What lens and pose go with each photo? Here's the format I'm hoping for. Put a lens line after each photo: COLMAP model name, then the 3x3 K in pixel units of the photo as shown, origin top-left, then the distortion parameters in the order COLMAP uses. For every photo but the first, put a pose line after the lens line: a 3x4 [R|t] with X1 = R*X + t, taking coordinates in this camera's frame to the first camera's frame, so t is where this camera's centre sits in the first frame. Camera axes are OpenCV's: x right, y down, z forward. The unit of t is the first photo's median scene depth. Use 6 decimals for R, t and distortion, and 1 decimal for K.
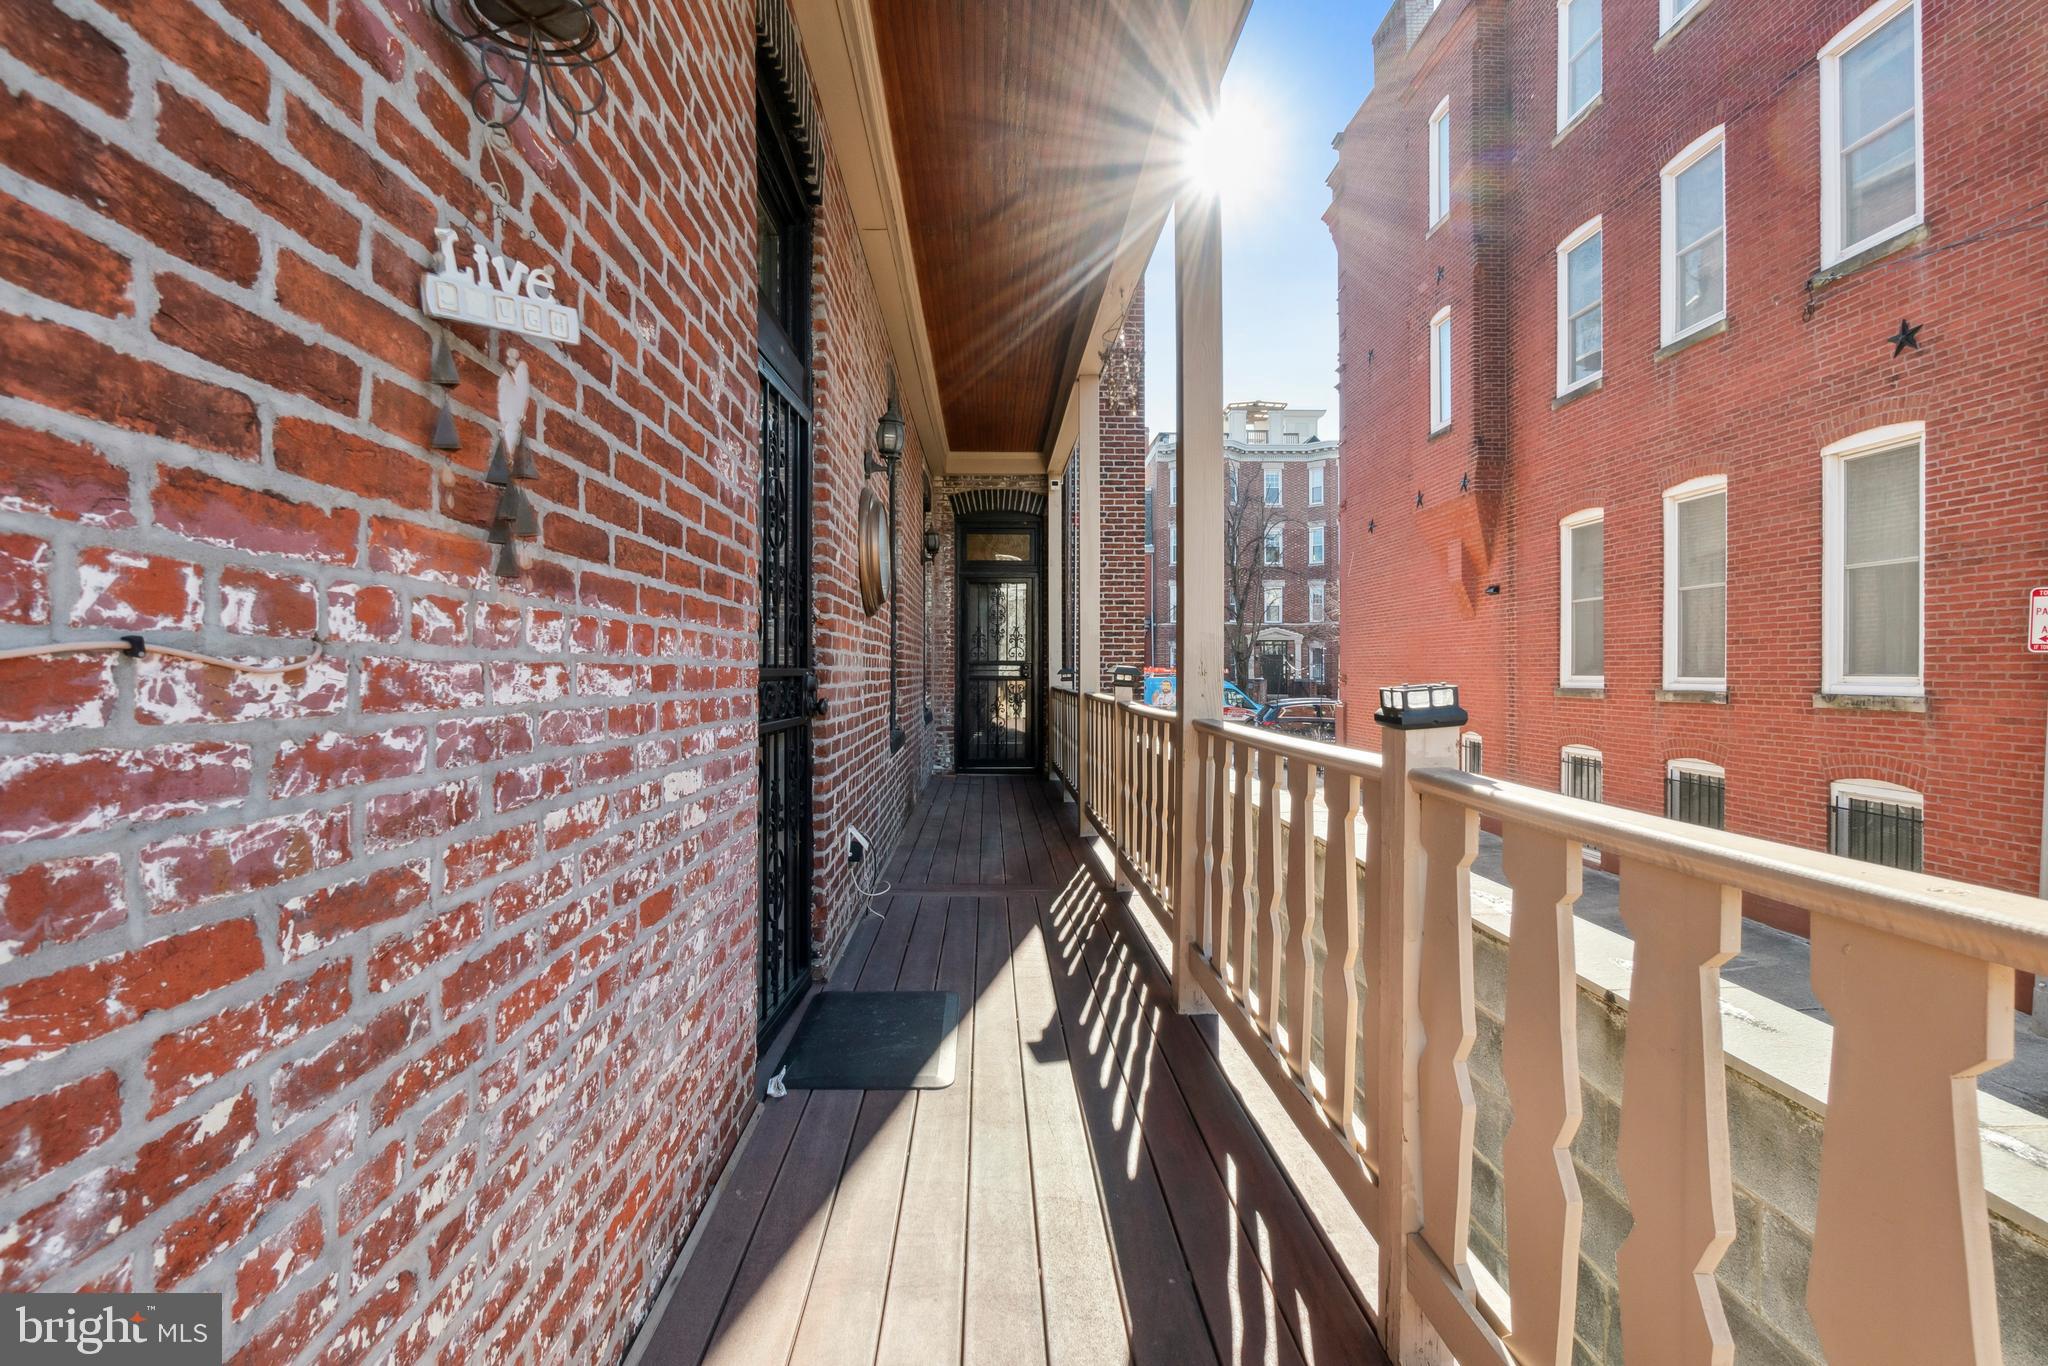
lens RADIAL K [[888.7, 0, 1017.0], [0, 888.7, 678.1], [0, 0, 1]] dist [-0.003770, 0.001892]
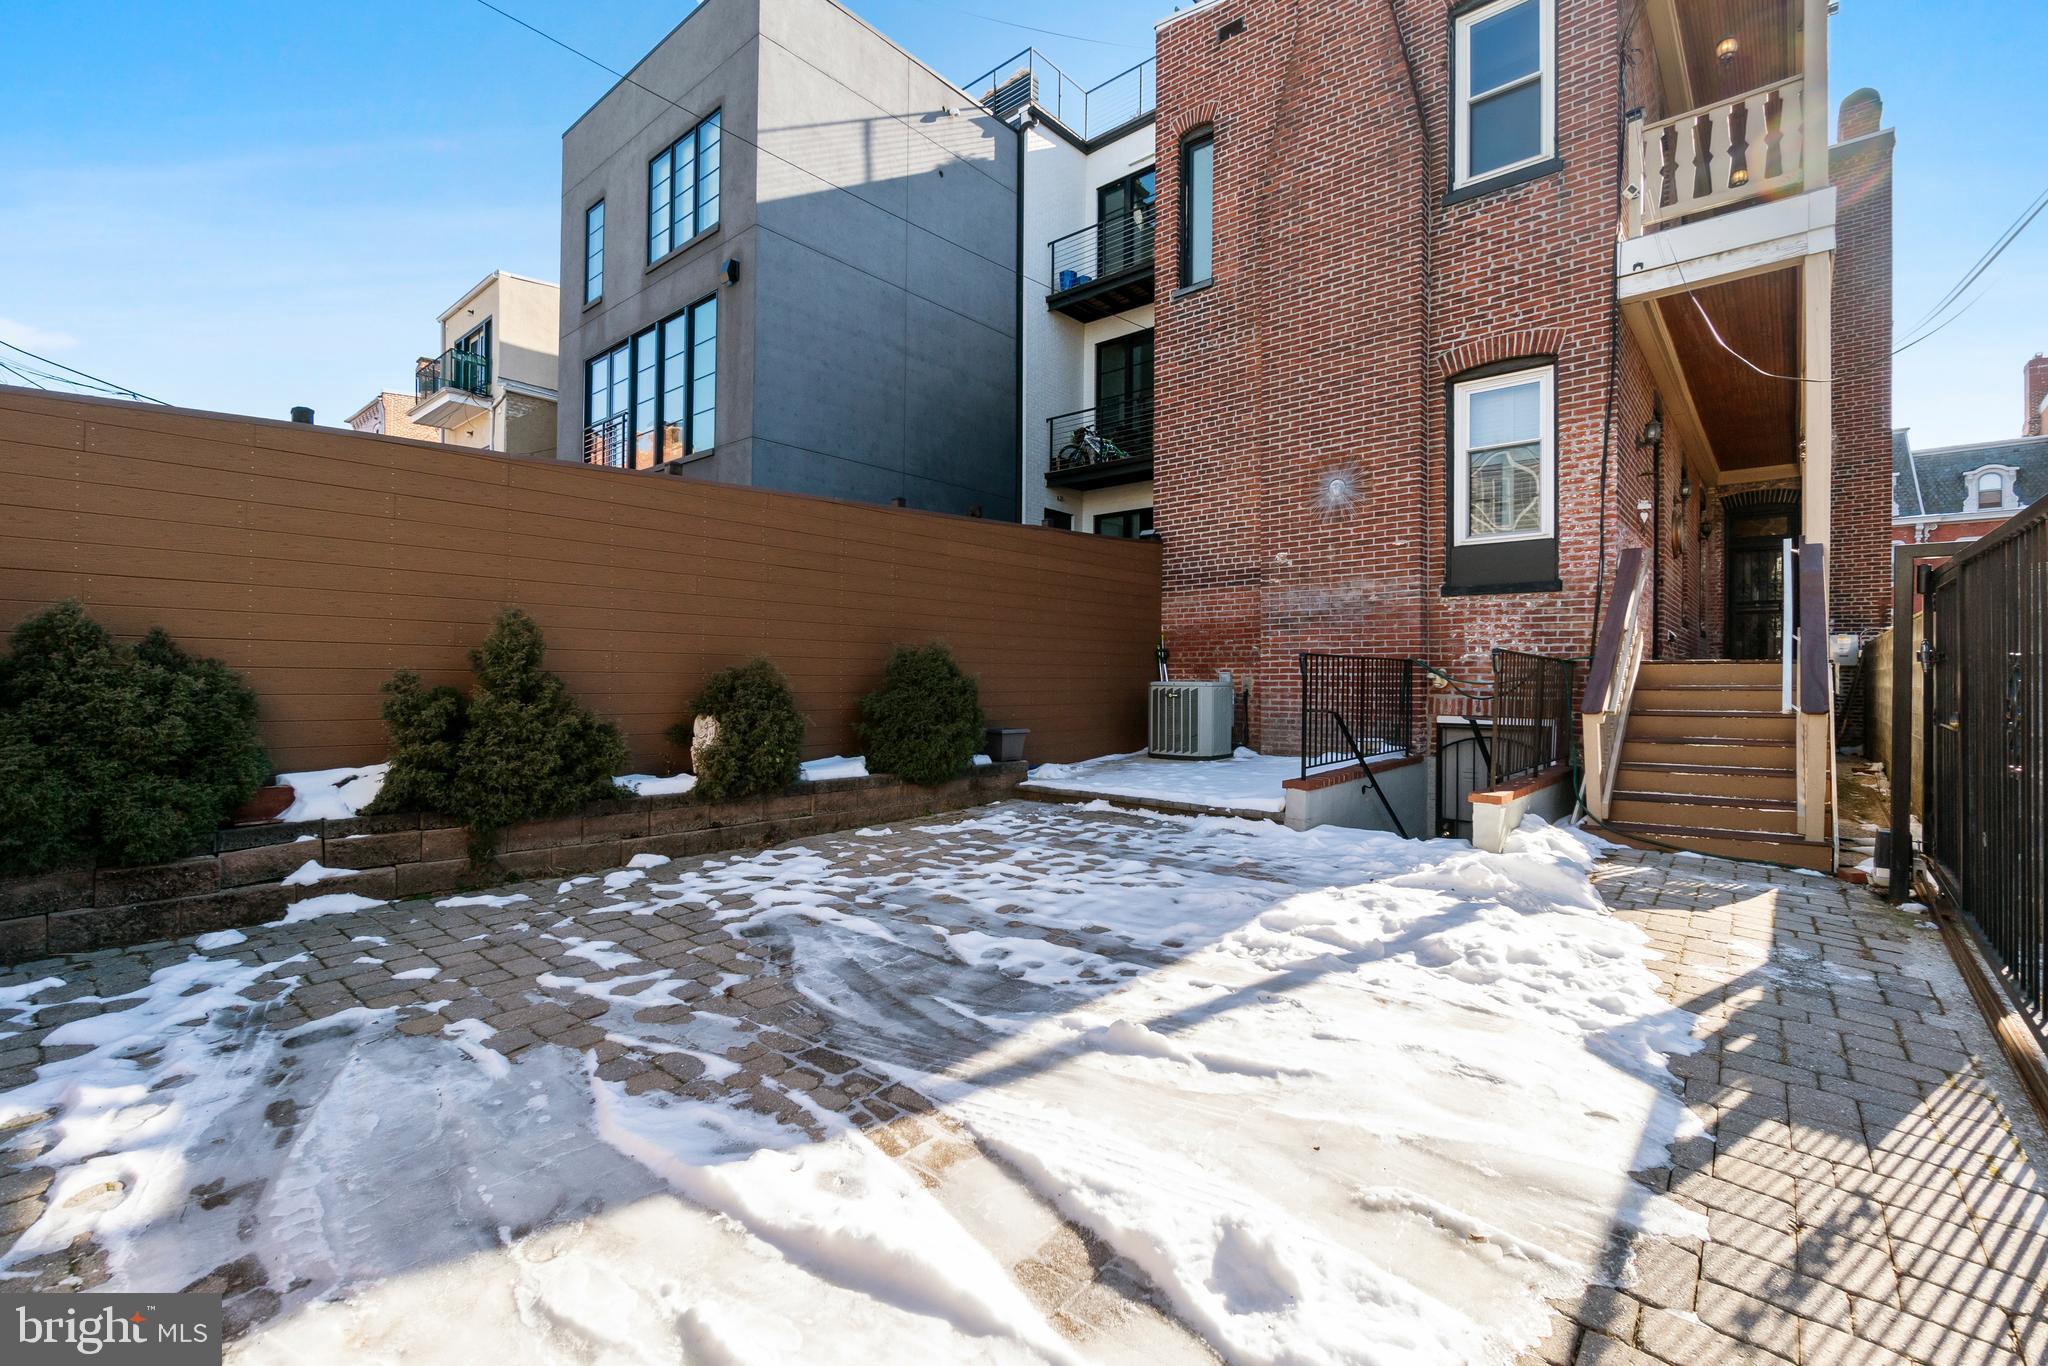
lens RADIAL K [[888.7, 0, 1022.8], [0, 888.7, 674.1], [0, 0, 1]] dist [-0.003770, 0.001892]
pose [[0.728266, 0.002753, -0.685289, 0.261644], [-0.018288, 0.999714, -0.015419, 0.395837], [0.685050, 0.023762, 0.728108, -2.538790]]
